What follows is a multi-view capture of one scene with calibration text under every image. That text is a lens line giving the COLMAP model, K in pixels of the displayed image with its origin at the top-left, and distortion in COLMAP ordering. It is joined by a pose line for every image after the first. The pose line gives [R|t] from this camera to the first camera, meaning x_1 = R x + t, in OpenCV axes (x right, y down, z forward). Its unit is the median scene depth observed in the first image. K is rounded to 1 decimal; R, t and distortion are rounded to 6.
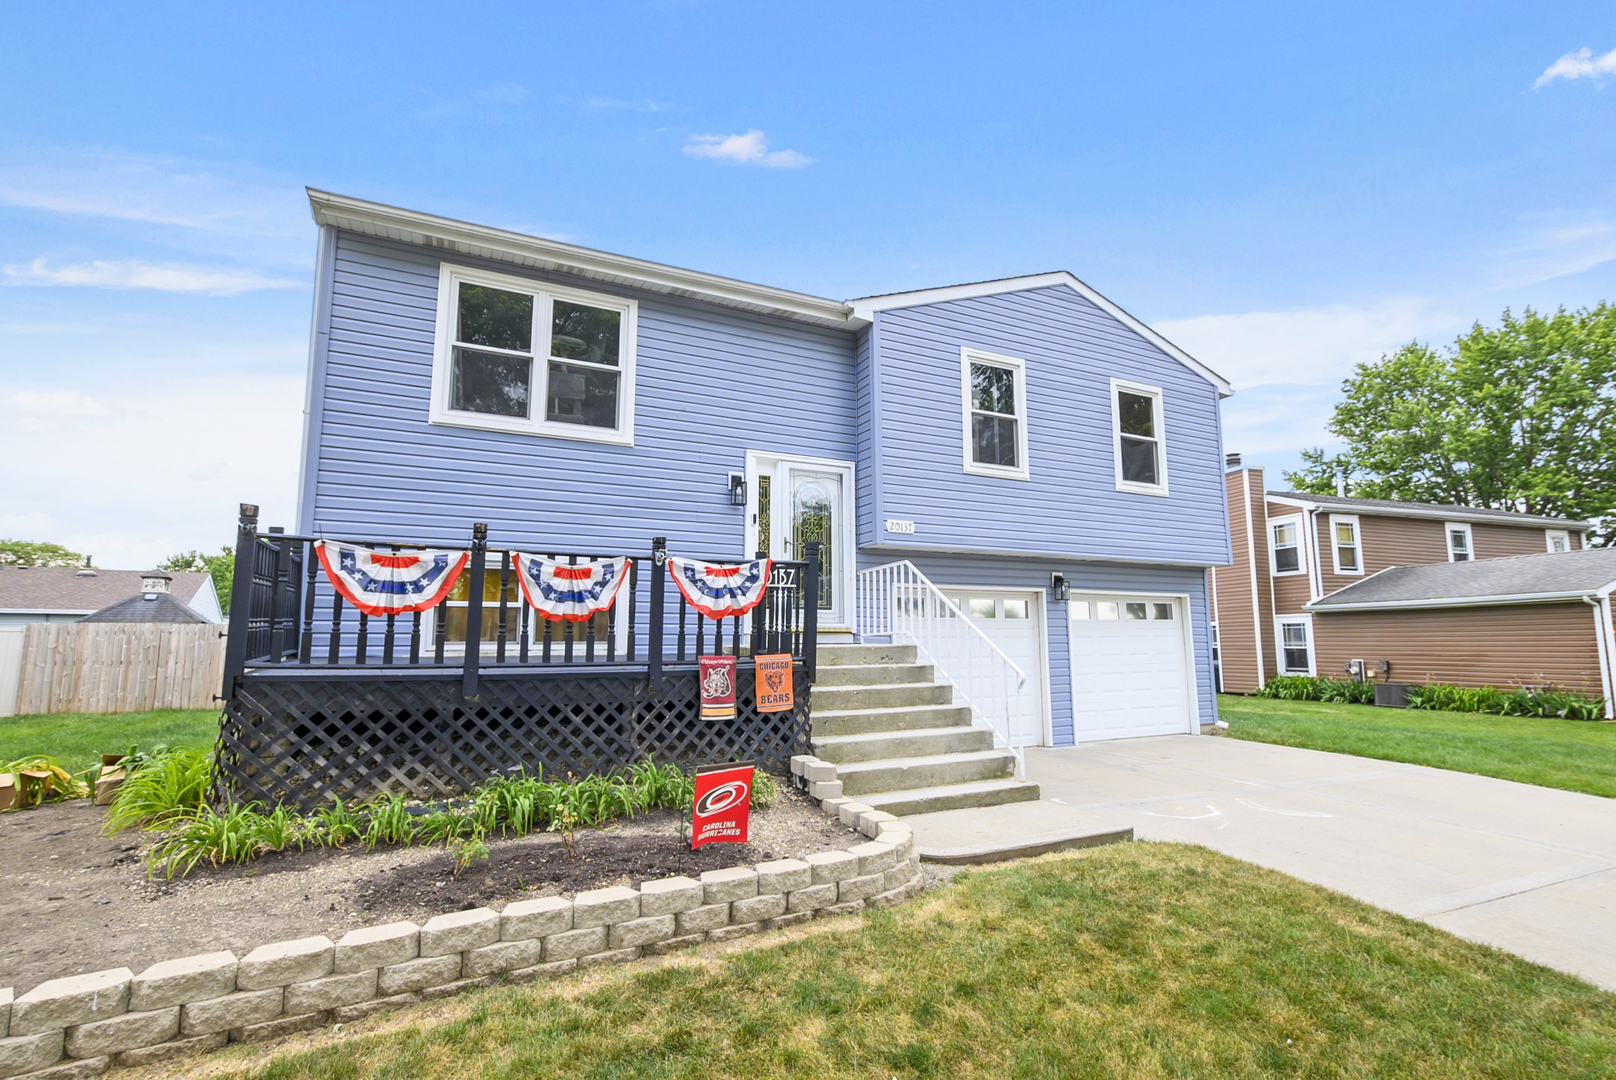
lens RADIAL K [[688.3, 0, 807.5], [0, 688.3, 408.4], [0, 0, 1]] dist [-0.002402, -0.000031]
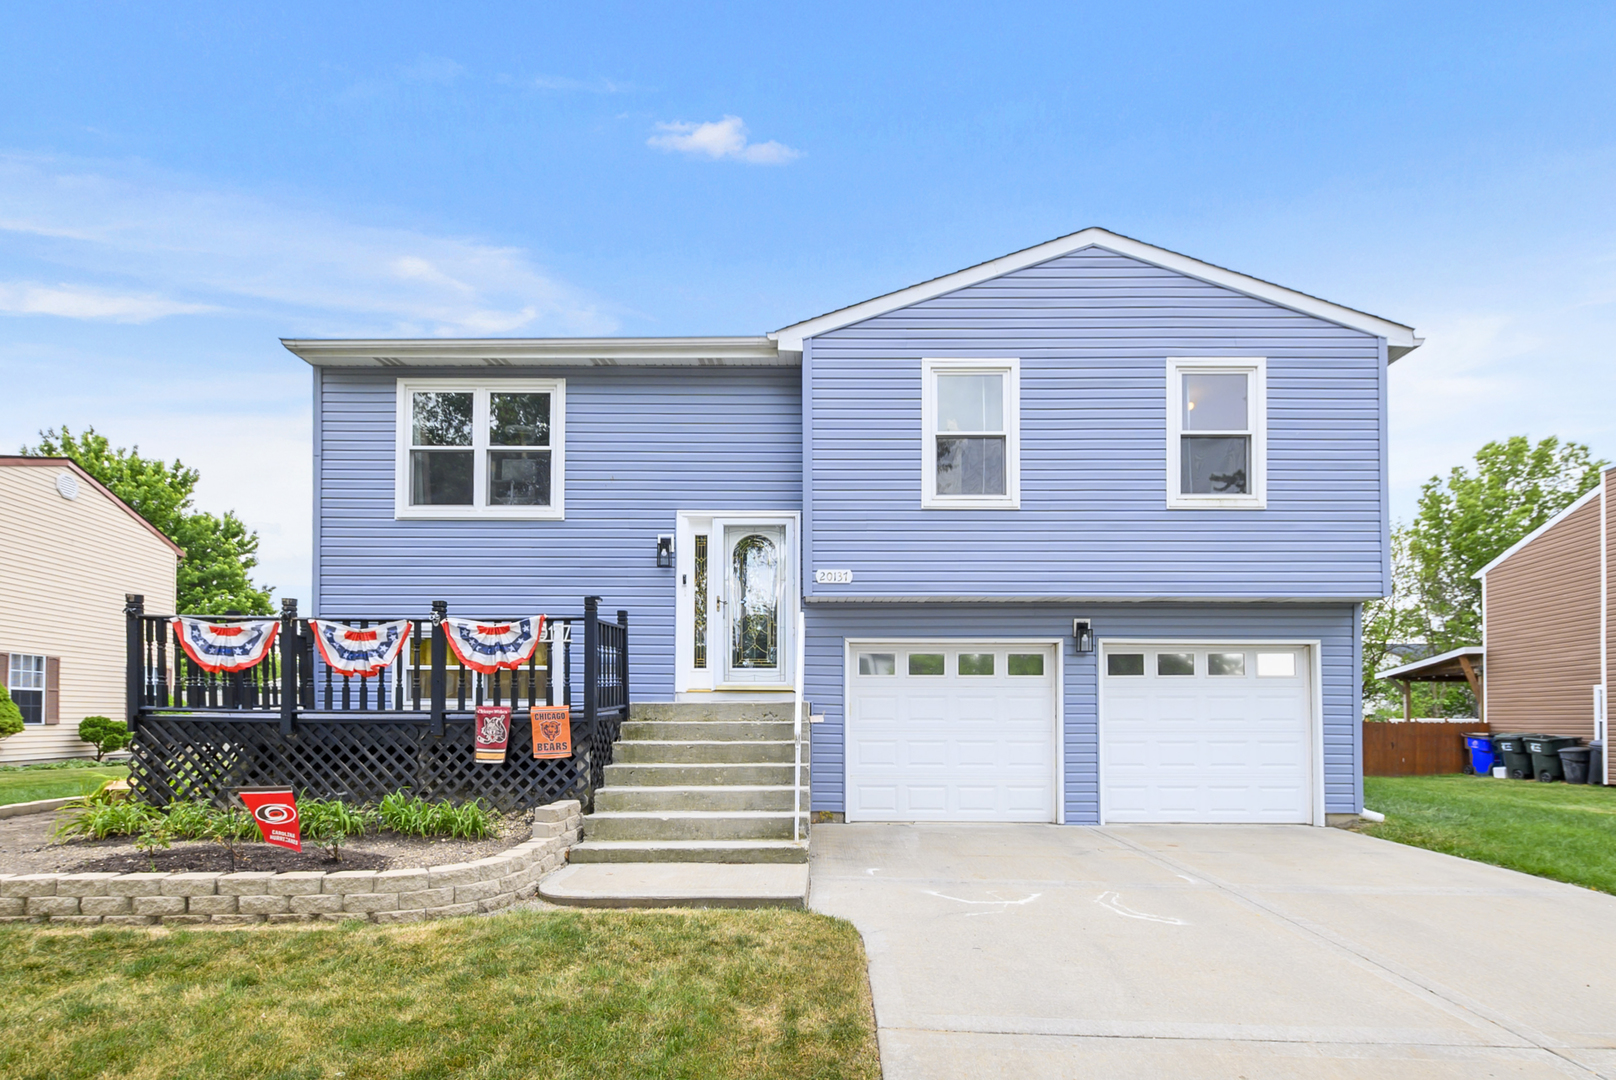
lens RADIAL K [[726.5, 0, 807.5], [0, 726.5, 561.2], [0, 0, 1]] dist [0.005125, -0.000907]
pose [[0.901705, -0.081501, -0.424602, 0.769030], [0.131940, 0.987097, 0.090725, 0.092062], [0.411729, -0.137829, 0.900823, 0.198009]]
